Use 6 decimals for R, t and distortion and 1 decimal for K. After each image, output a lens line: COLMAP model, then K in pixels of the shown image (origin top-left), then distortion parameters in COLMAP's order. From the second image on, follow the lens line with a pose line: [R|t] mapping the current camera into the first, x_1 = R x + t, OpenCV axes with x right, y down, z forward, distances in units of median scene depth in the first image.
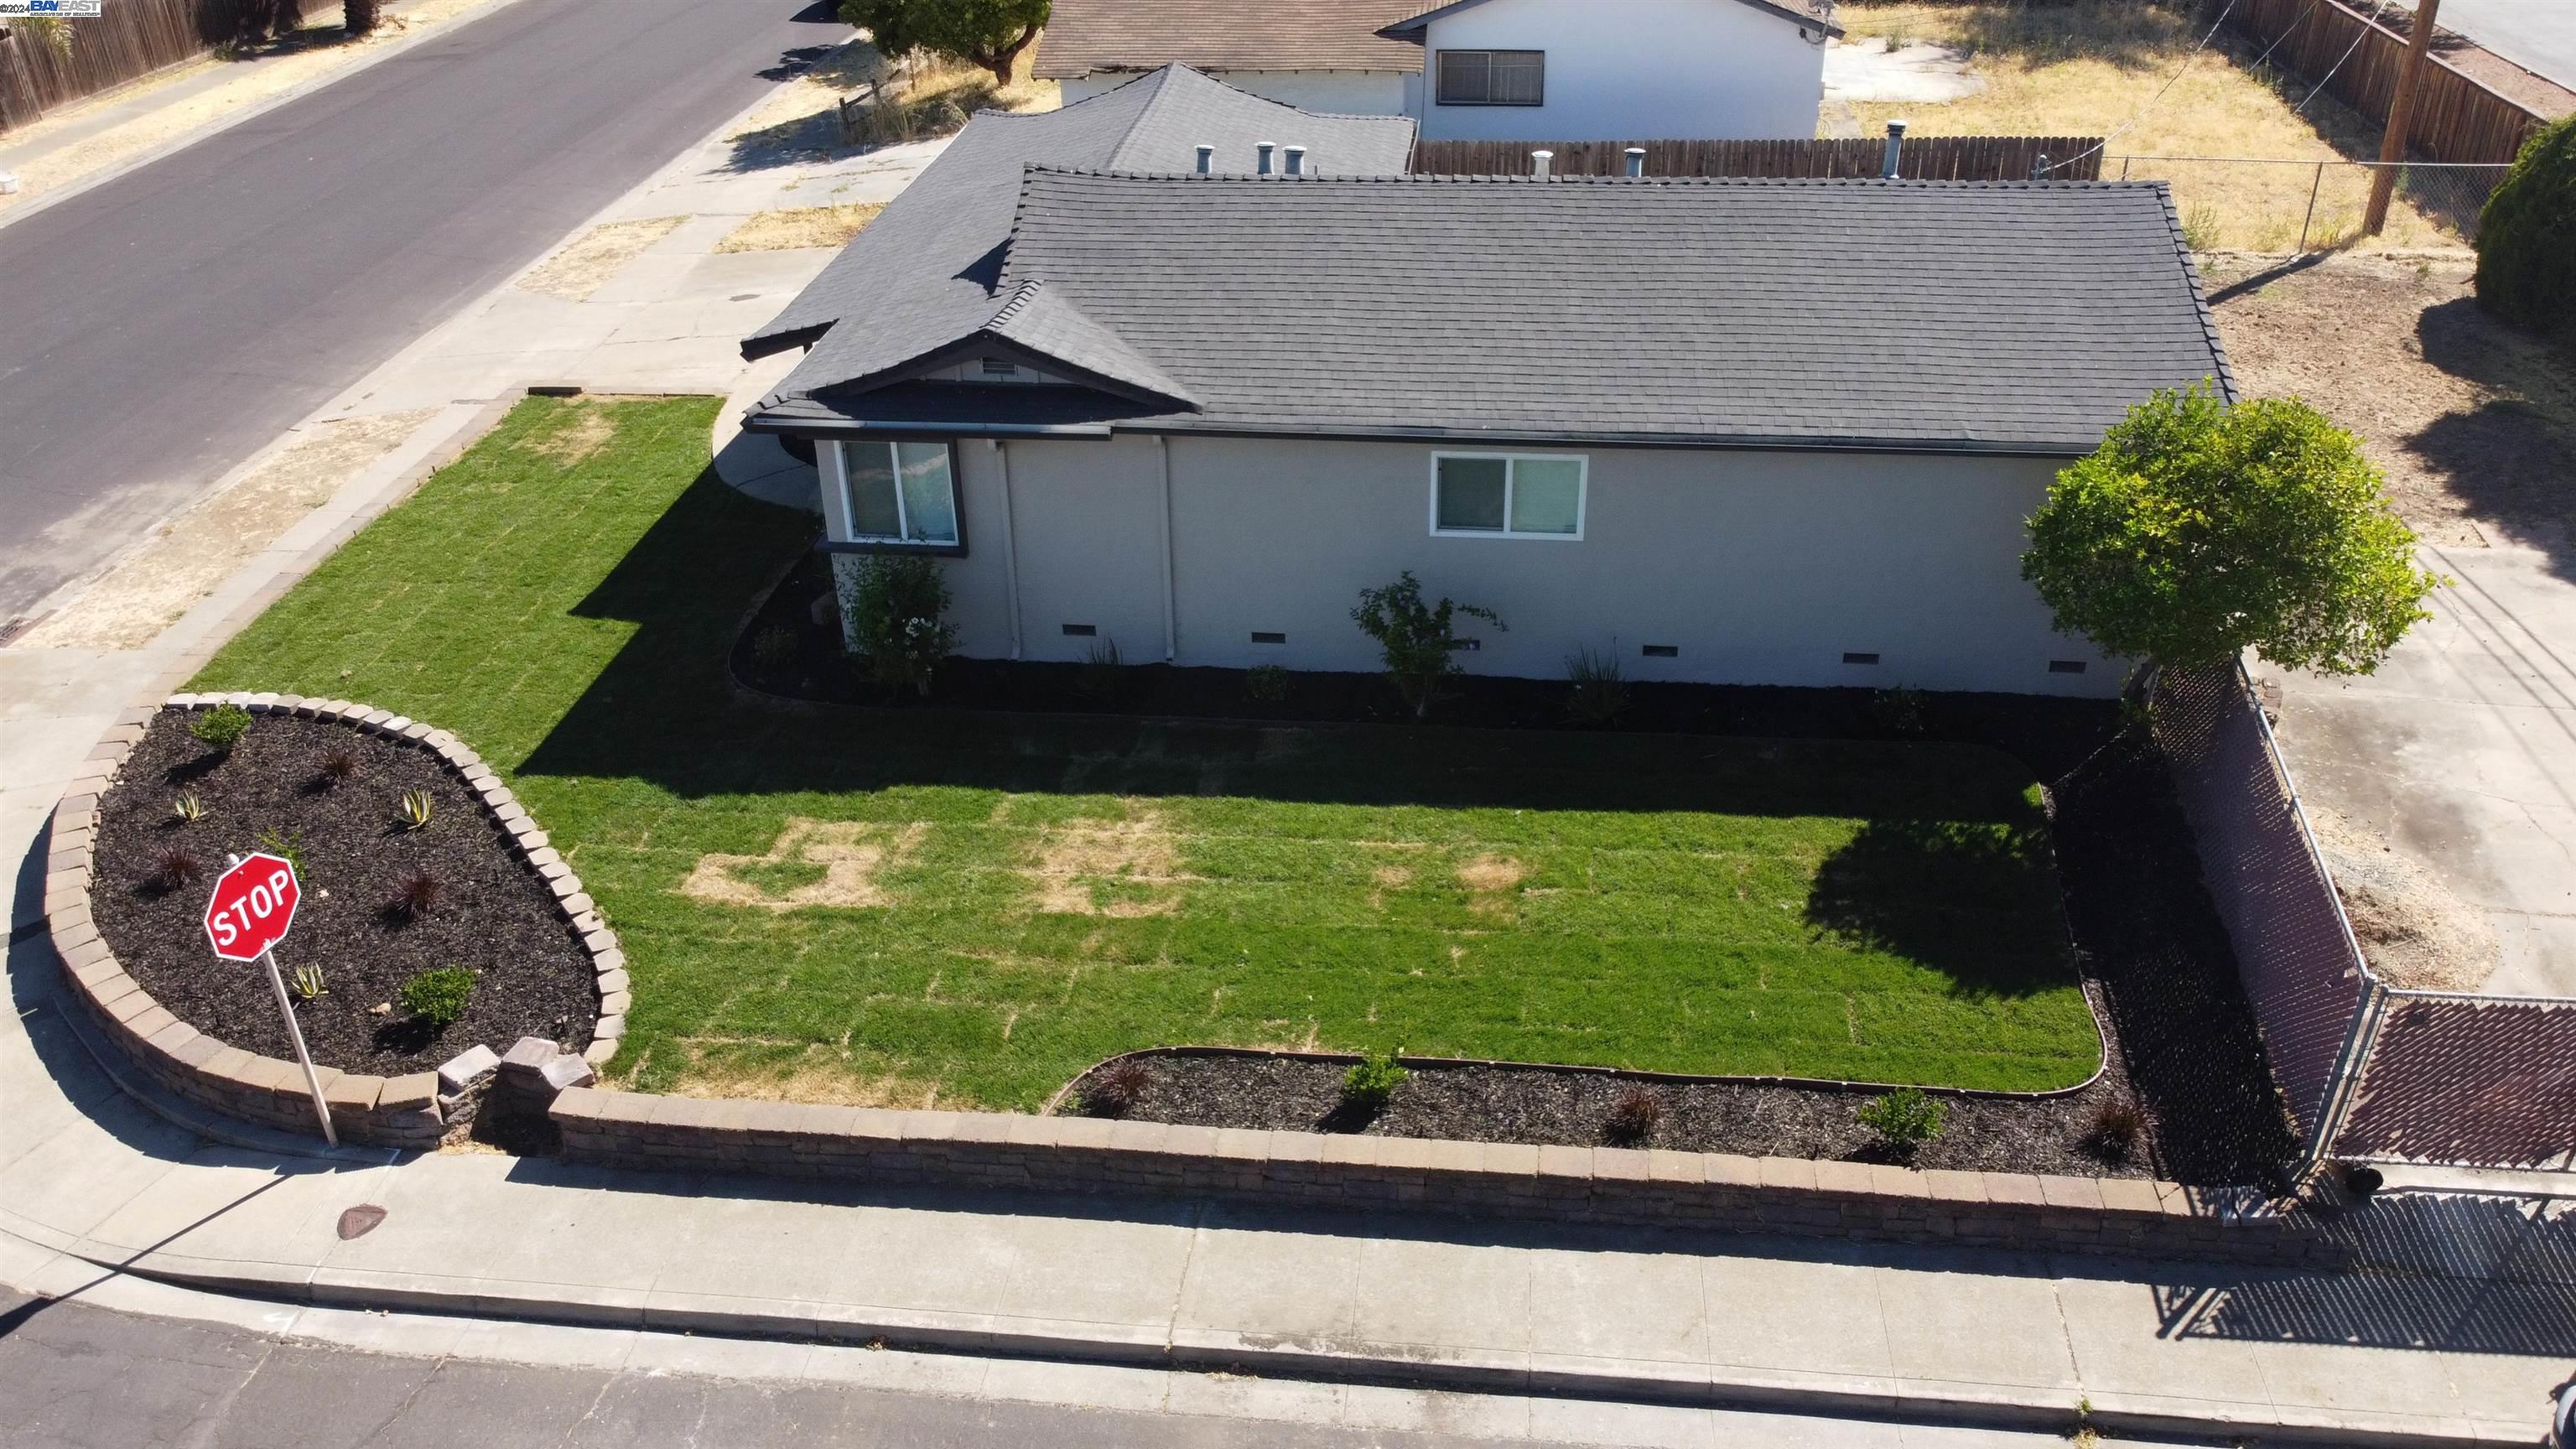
lens RADIAL K [[1953.9, 0, 1287.5], [0, 1953.9, 713.4], [0, 0, 1]] dist [0.000432, -0.000418]
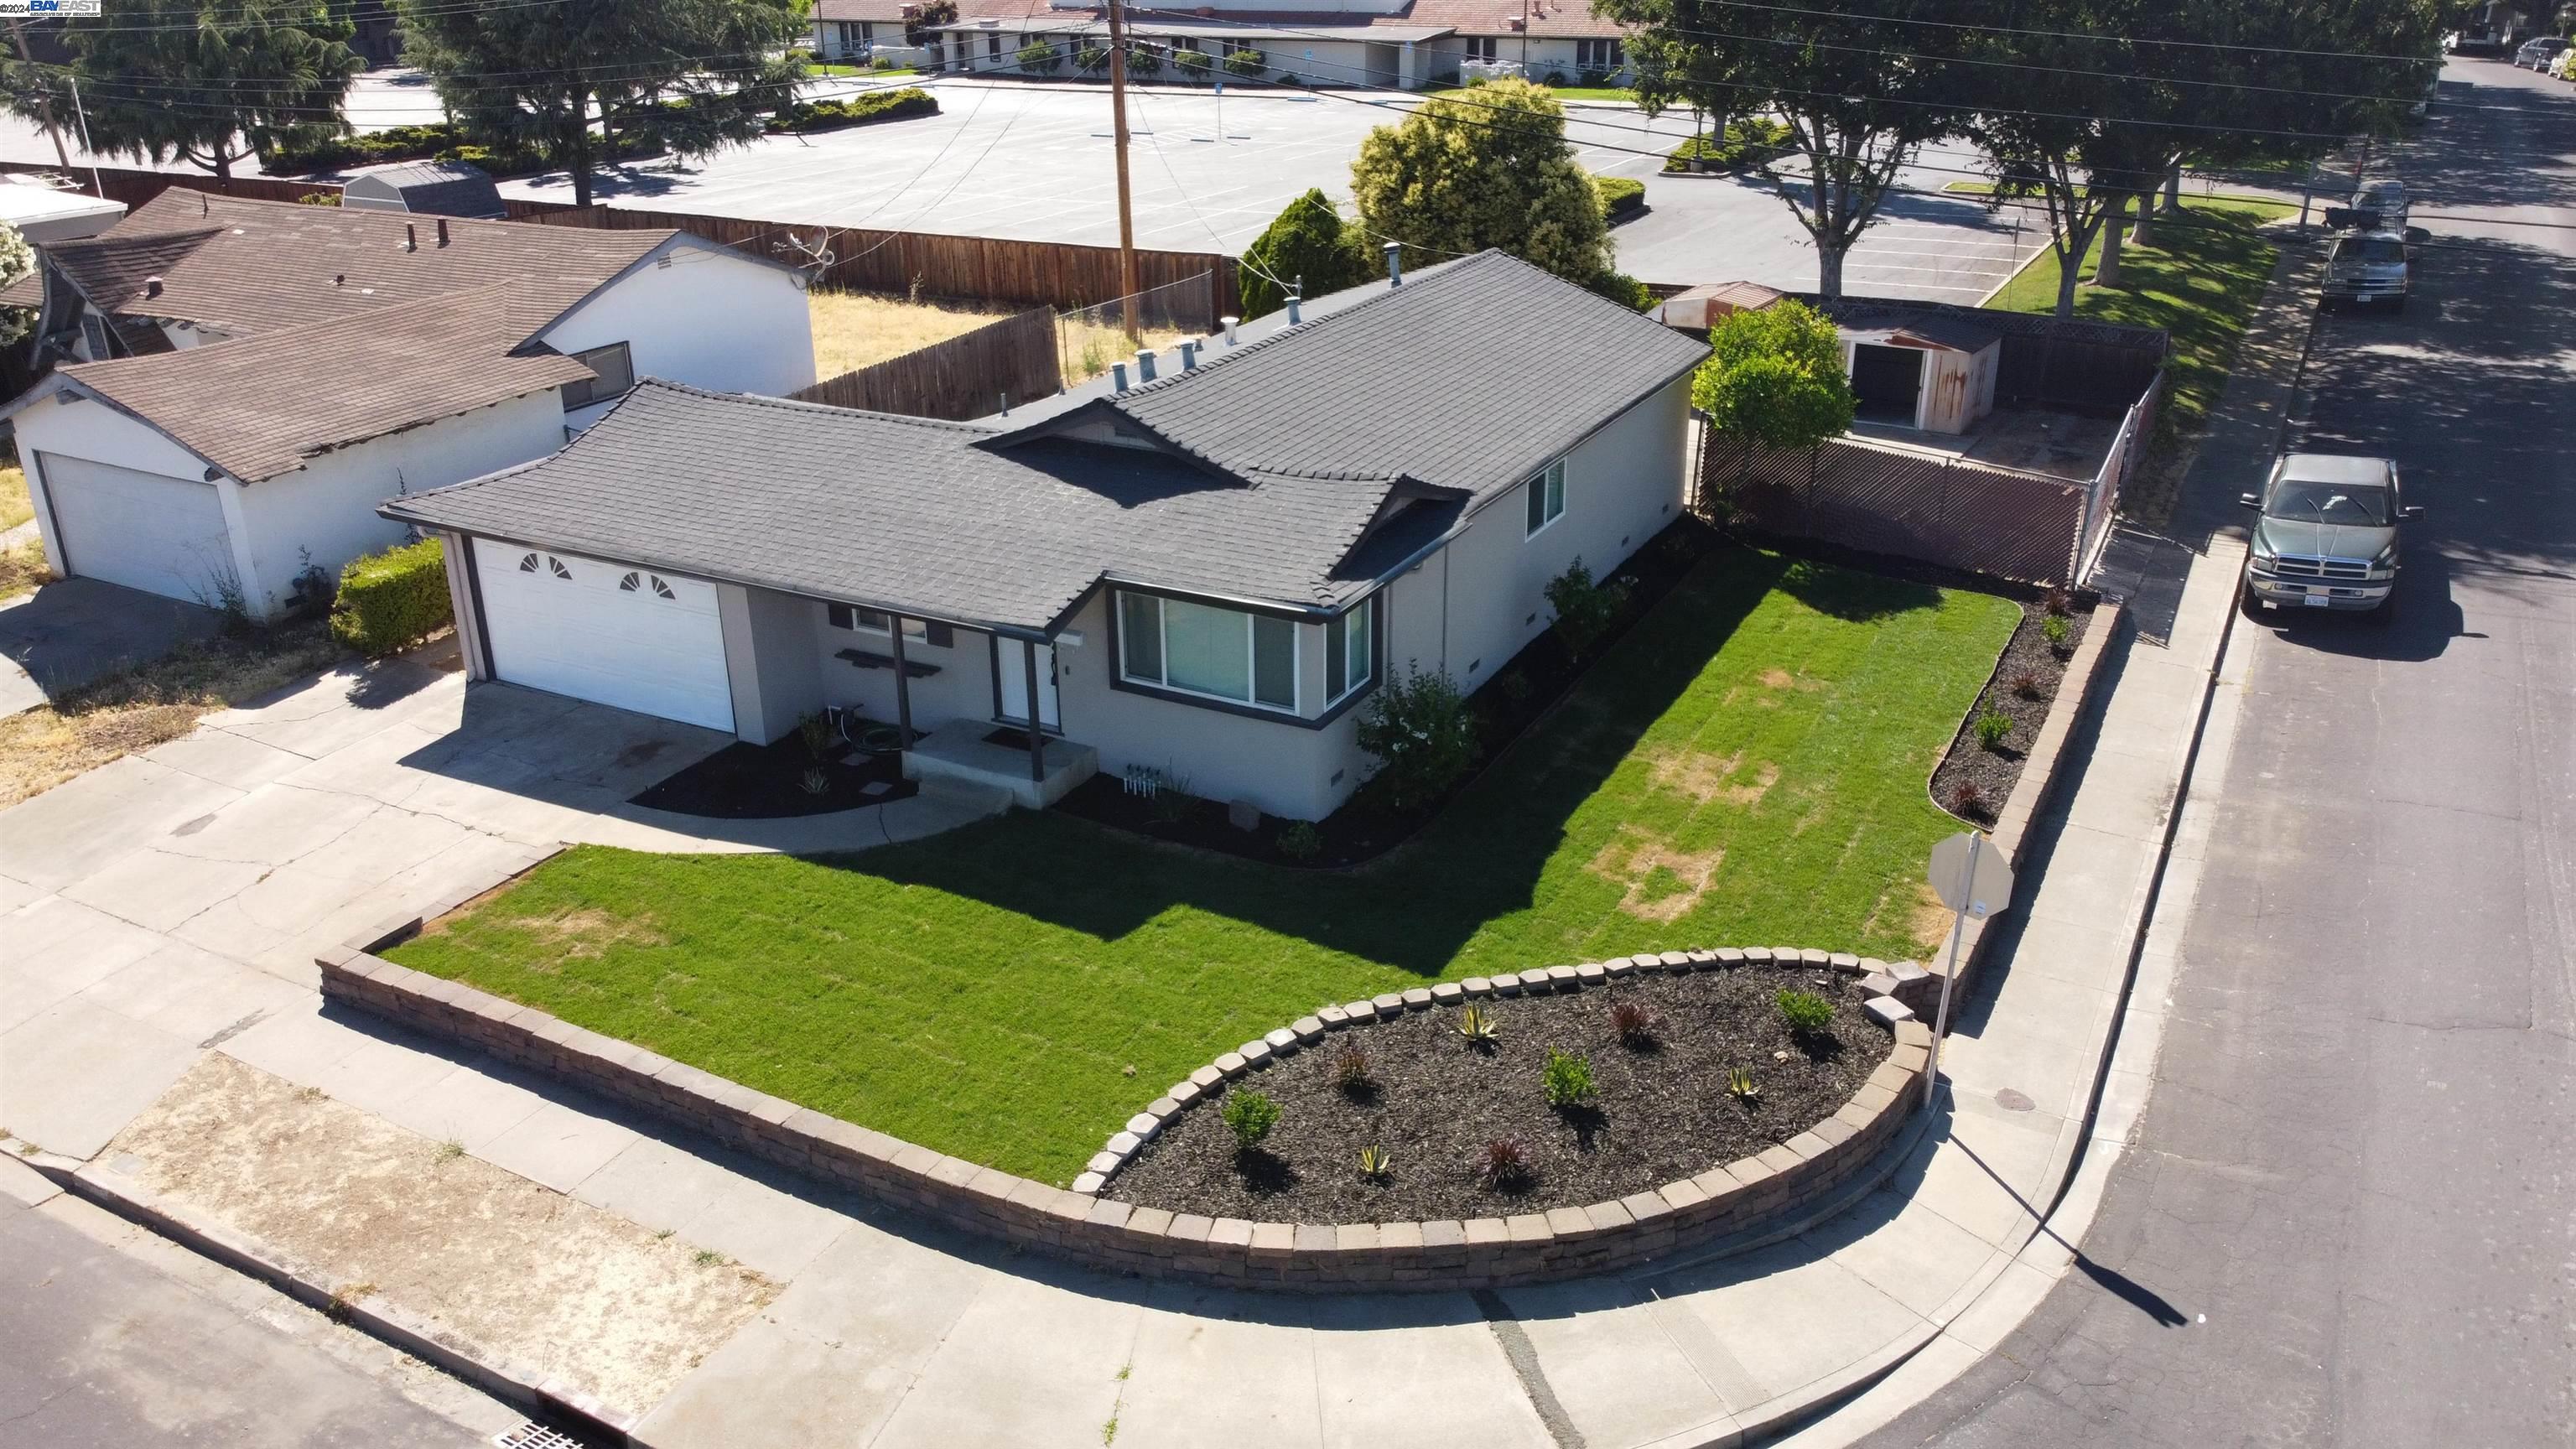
lens RADIAL K [[1957.3, 0, 1290.9], [0, 1957.3, 710.9], [0, 0, 1]] dist [-0.001888, -0.000142]
pose [[0.376185, -0.346516, 0.859309, -1.359176], [0.474381, 0.868689, 0.142626, -0.294384], [-0.795894, 0.353986, 0.491169, 0.552202]]
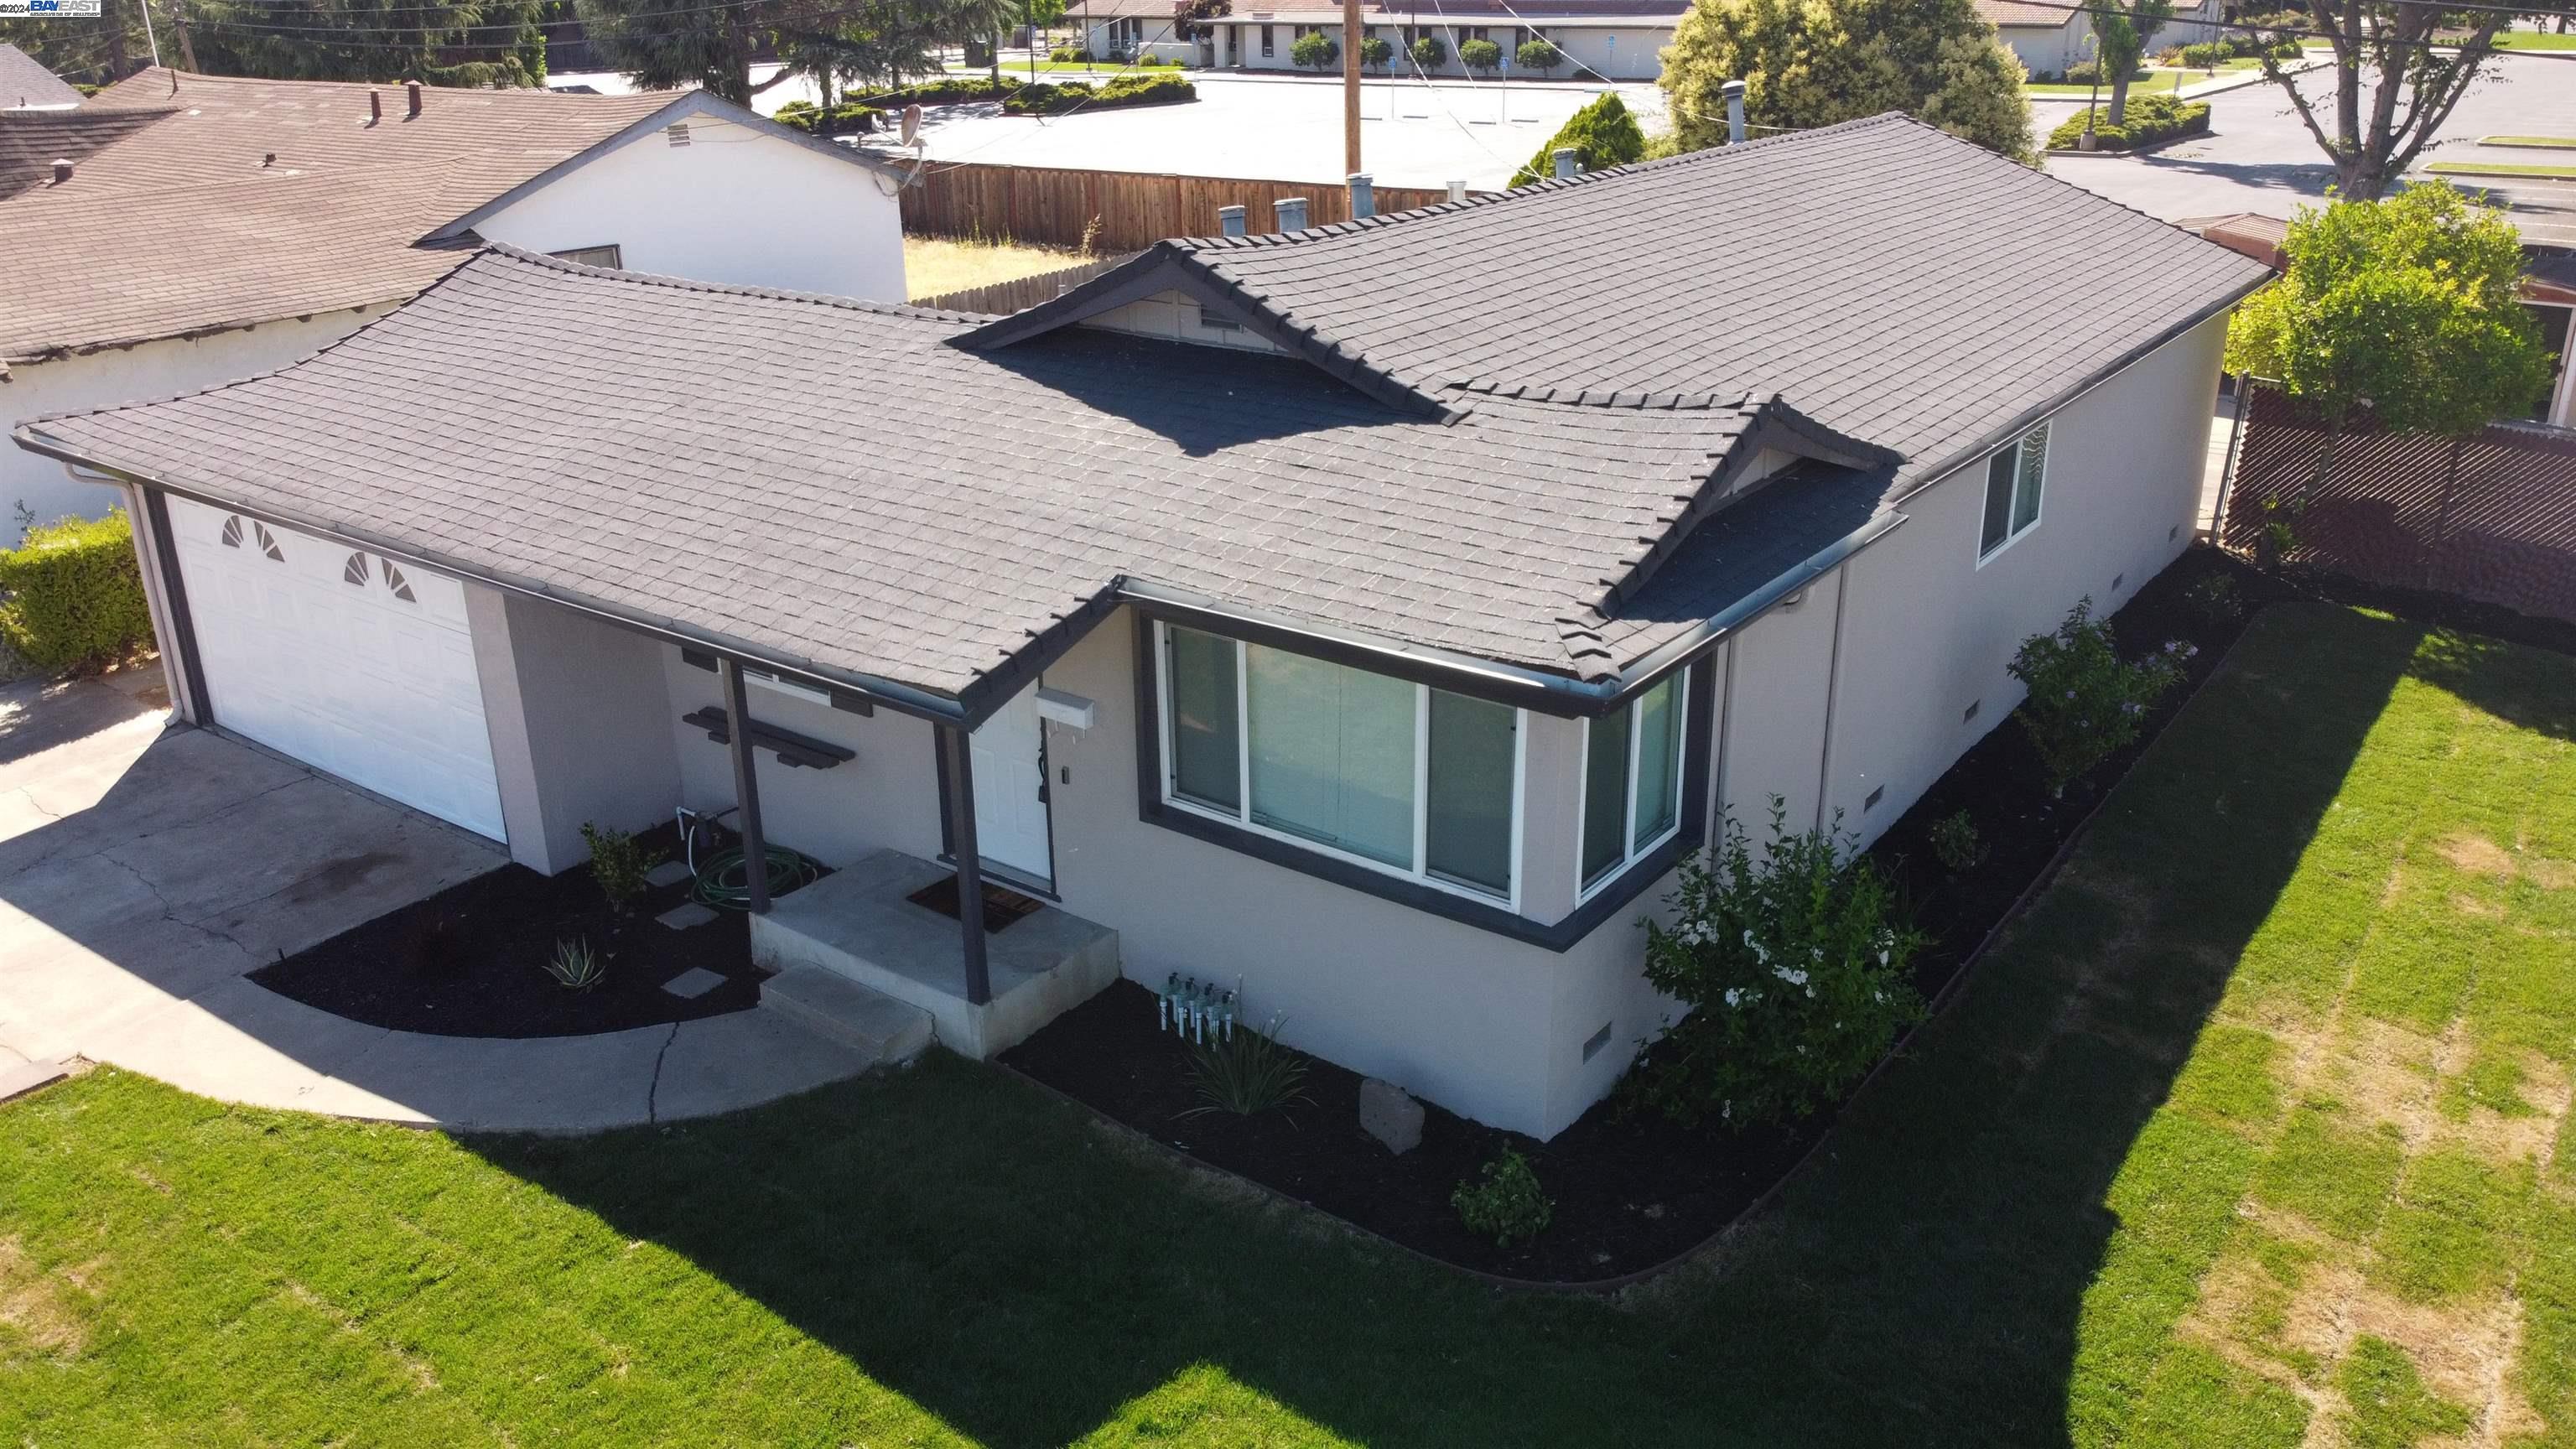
lens RADIAL K [[1953.9, 0, 1287.5], [0, 1953.9, 713.4], [0, 0, 1]] dist [0.000432, -0.000418]
pose [[0.509020, -0.304341, 0.805155, -0.749207], [0.441163, 0.895448, 0.059566, -0.225265], [-0.739103, 0.324885, 0.590065, 0.863465]]
